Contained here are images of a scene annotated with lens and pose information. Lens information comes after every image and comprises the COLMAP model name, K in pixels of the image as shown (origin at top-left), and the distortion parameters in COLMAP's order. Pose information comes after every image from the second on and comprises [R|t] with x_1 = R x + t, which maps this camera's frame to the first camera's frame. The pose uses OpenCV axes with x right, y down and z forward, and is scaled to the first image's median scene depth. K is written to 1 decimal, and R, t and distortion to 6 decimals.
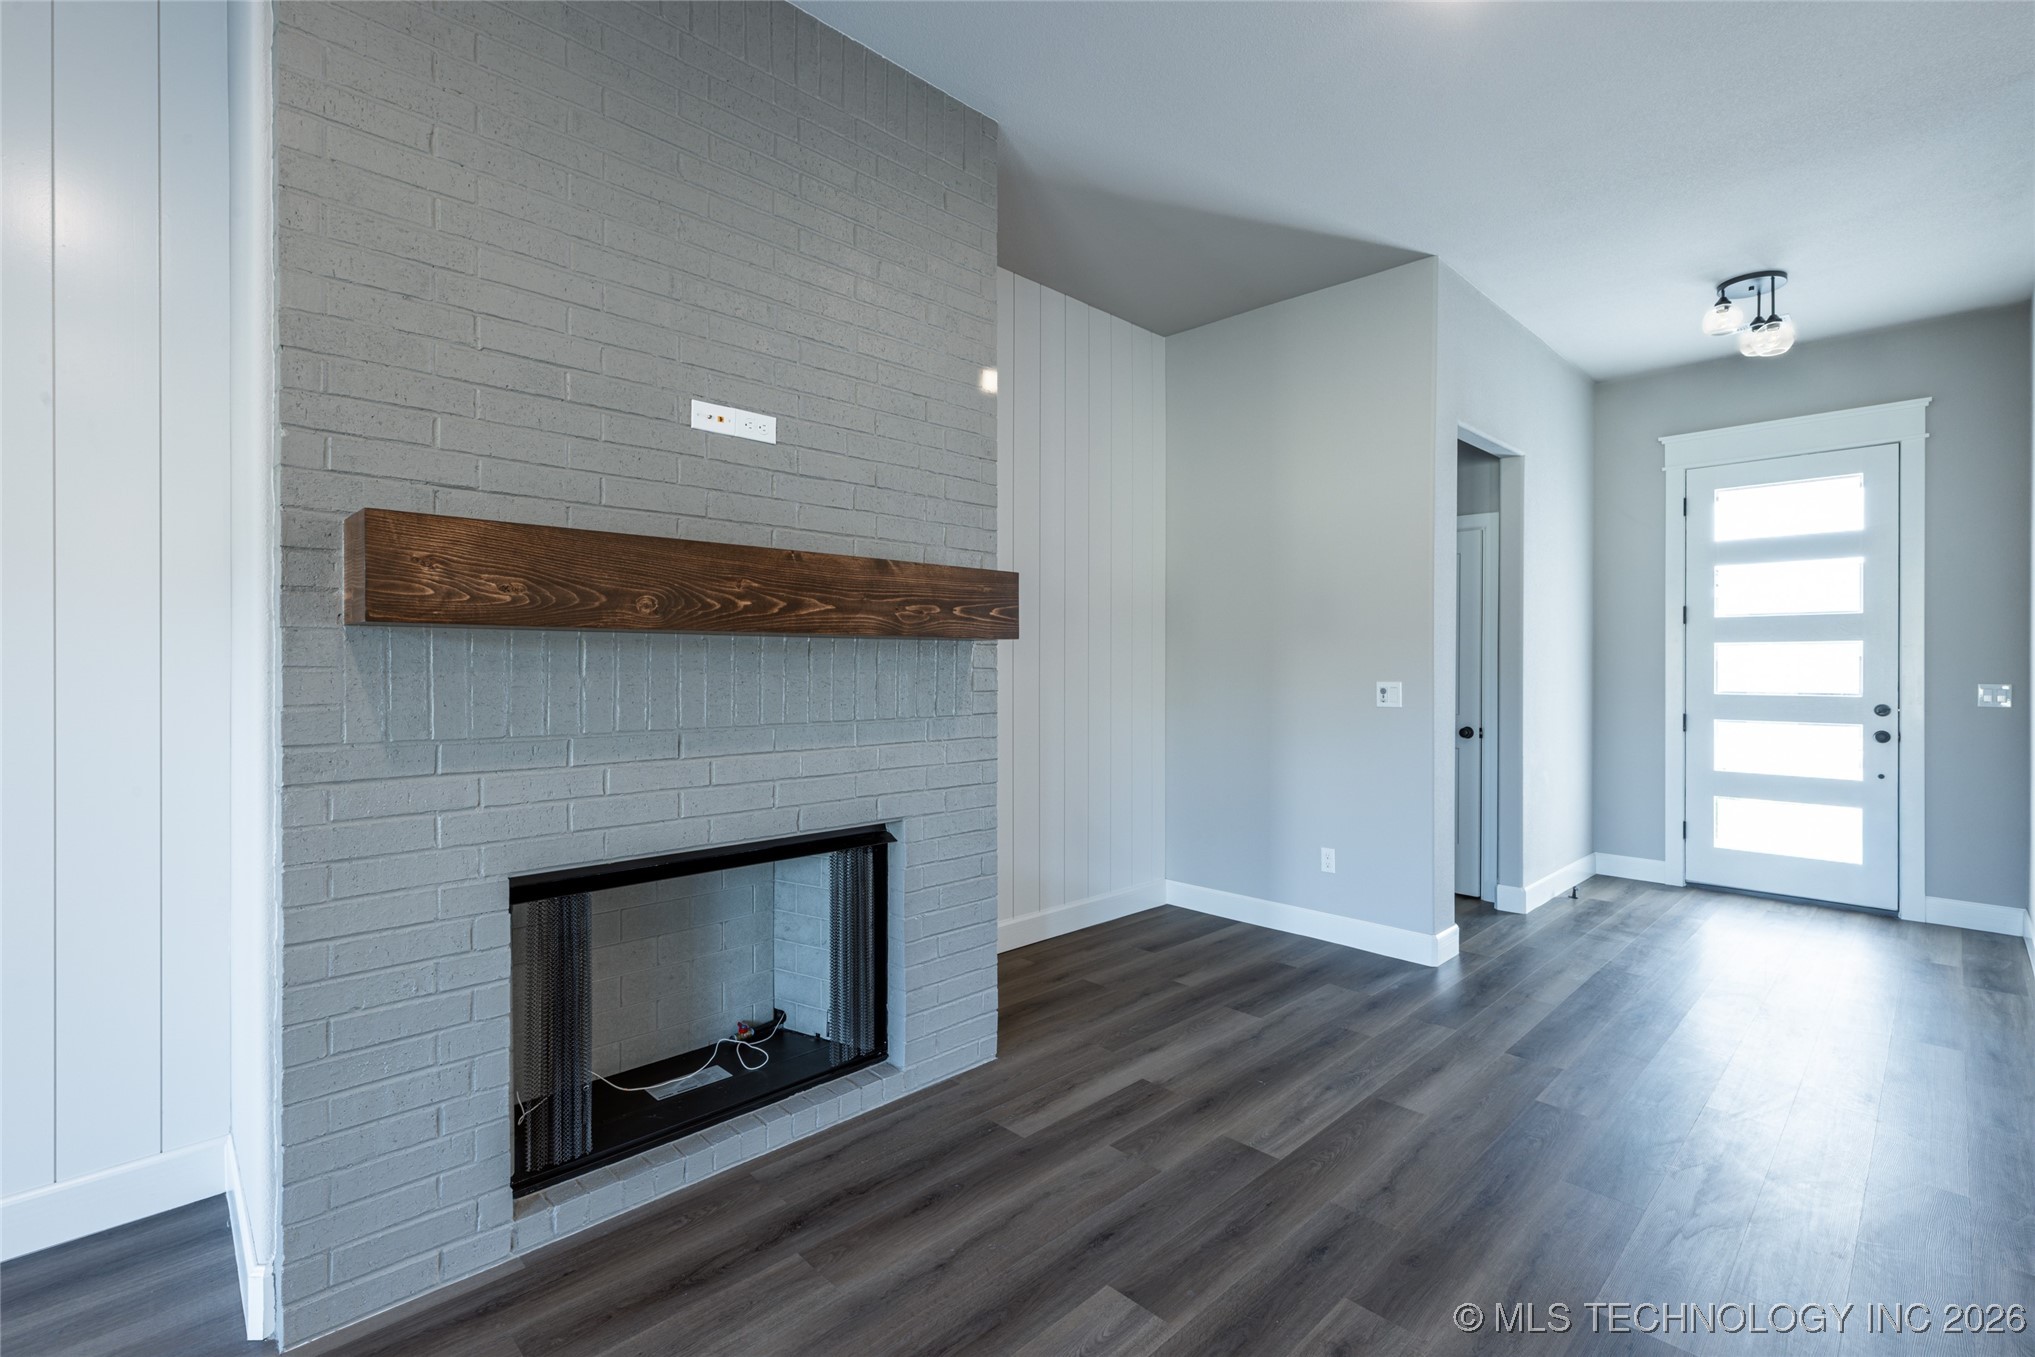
lens RADIAL K [[912.9, 0, 1019.8], [0, 912.9, 667.1], [0, 0, 1]] dist [0.007555, -0.002338]
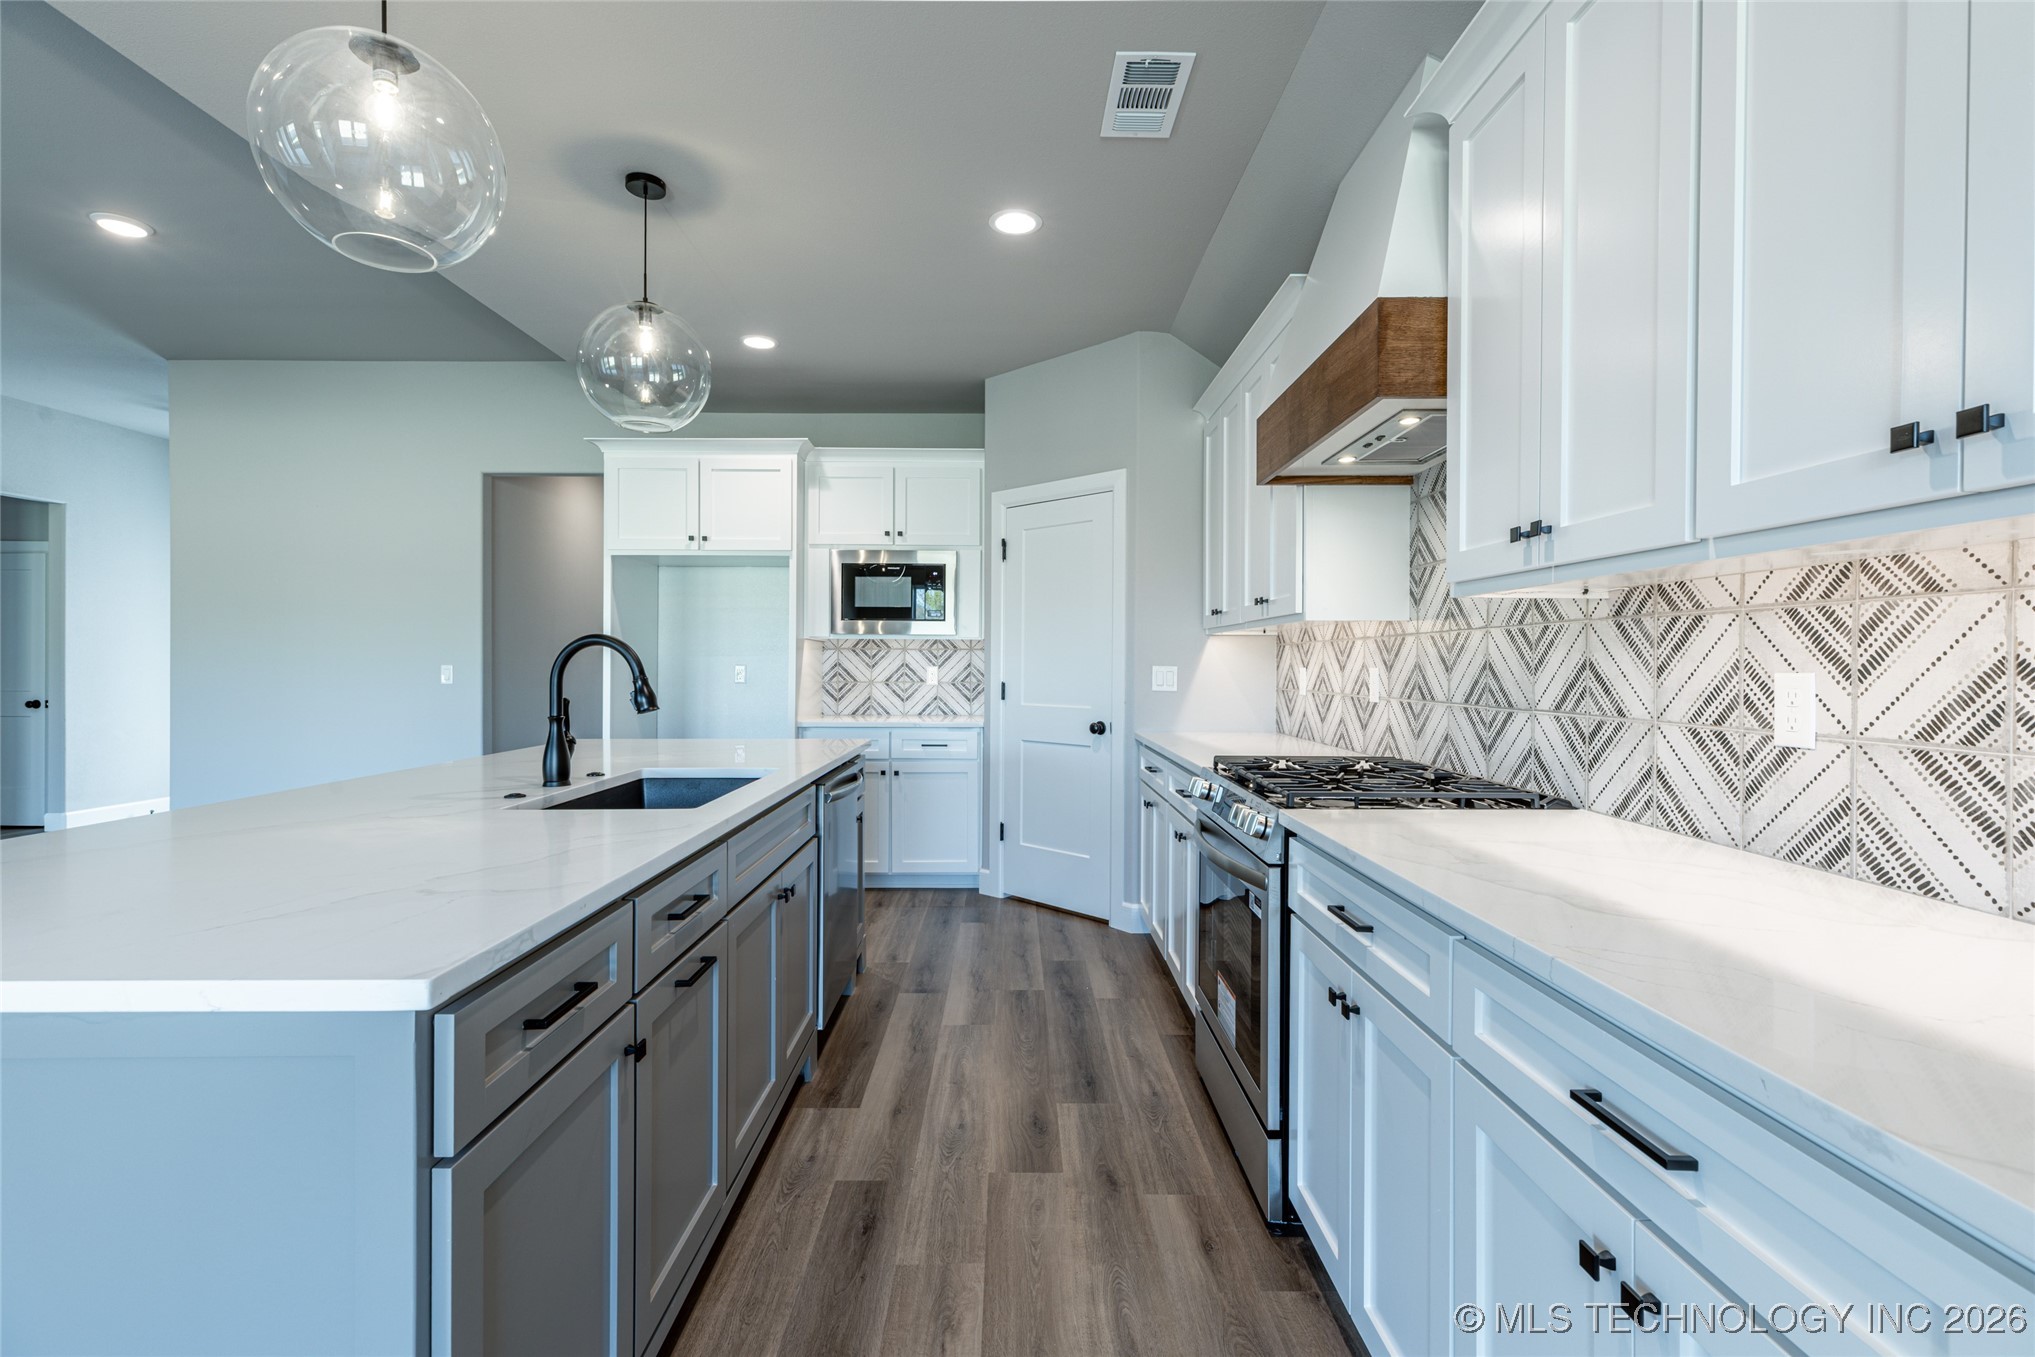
lens RADIAL K [[912.9, 0, 1013.2], [0, 912.9, 666.2], [0, 0, 1]] dist [0.007555, -0.002338]
pose [[0.697171, -0.002141, 0.716901, 1.019556], [0.001905, 0.999998, 0.001135, 0.032452], [-0.716902, 0.000574, 0.697174, -1.849624]]
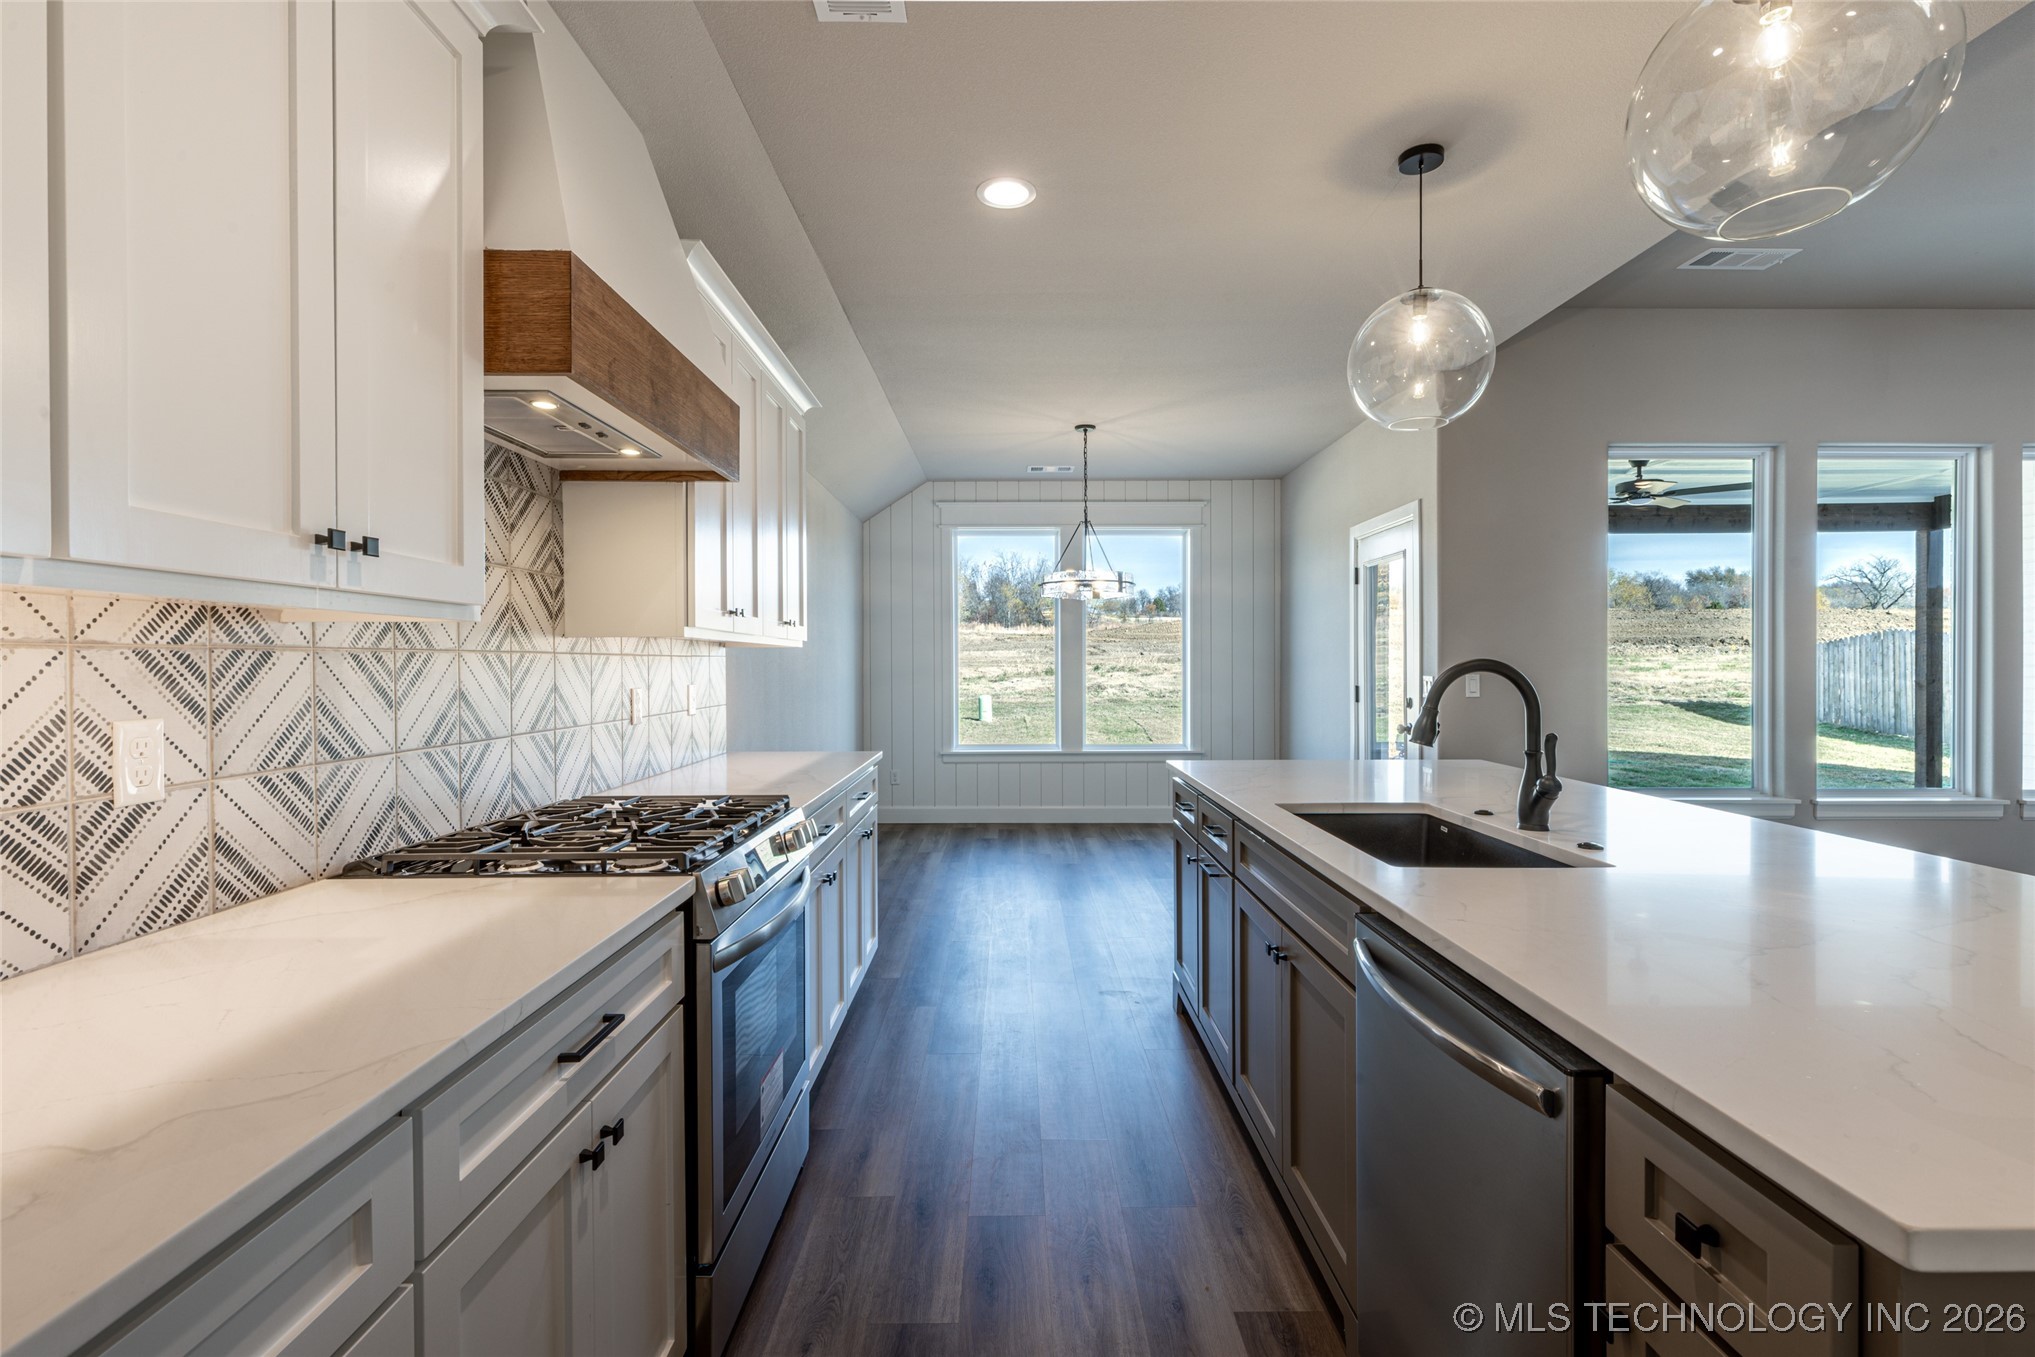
lens RADIAL K [[912.9, 0, 1019.9], [0, 912.9, 669.5], [0, 0, 1]] dist [0.007555, -0.002338]
pose [[-0.699835, 0.005850, -0.714280, 2.200421], [-0.001612, 0.999951, 0.009769, 0.004593], [0.714302, 0.007988, -0.699792, -0.696995]]
